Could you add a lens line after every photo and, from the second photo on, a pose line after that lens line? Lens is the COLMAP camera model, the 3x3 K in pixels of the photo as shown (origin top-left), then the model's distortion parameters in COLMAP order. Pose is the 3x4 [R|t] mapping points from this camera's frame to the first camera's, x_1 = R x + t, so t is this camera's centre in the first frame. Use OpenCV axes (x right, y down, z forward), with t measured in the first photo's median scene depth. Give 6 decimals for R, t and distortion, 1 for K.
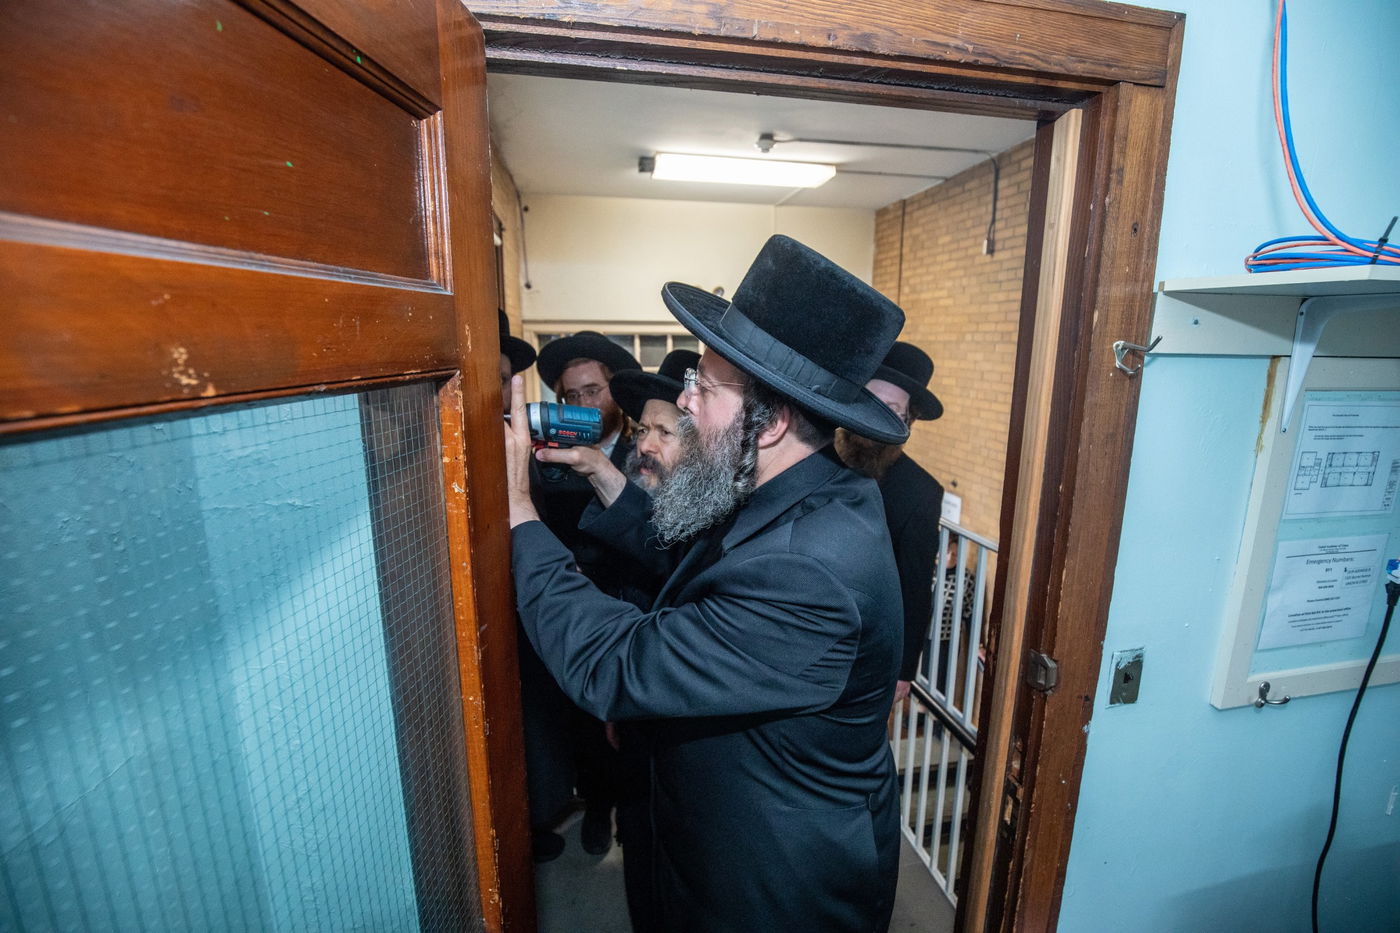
lens RADIAL K [[635.6, 0, 700.0], [0, 635.6, 466.5], [0, 0, 1]] dist [-0.029219, 0.000629]
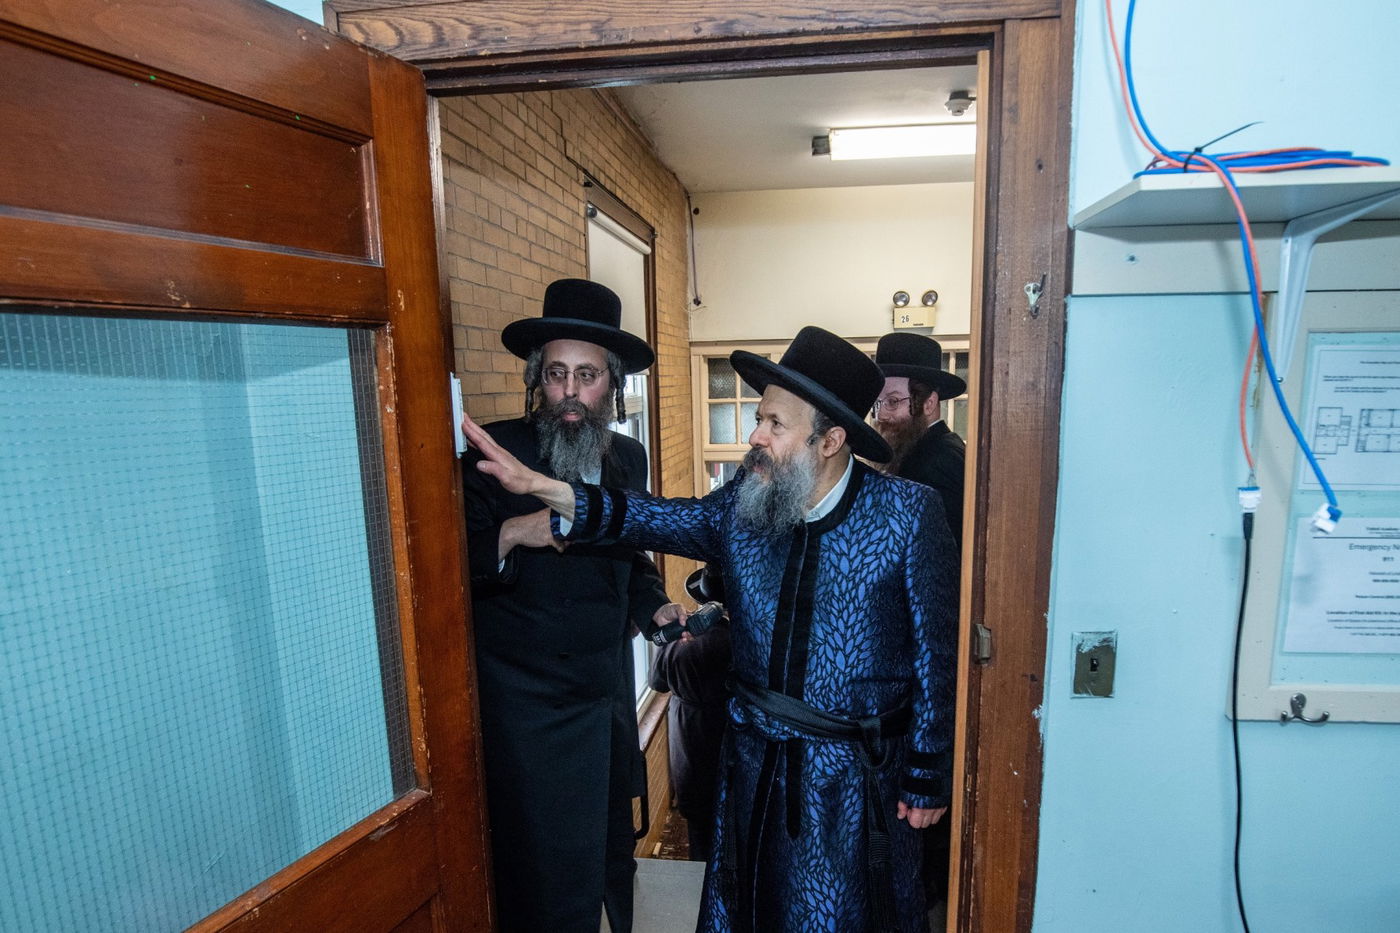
lens RADIAL K [[832.9, 0, 696.5], [0, 832.9, 532.1], [0, 0, 1]] dist [-0.028841, -0.000926]
pose [[0.948576, 0.033774, -0.314743, 0.540562], [-0.037685, 0.999269, -0.006349, 0.188559], [0.314299, 0.017884, 0.949156, -0.322596]]
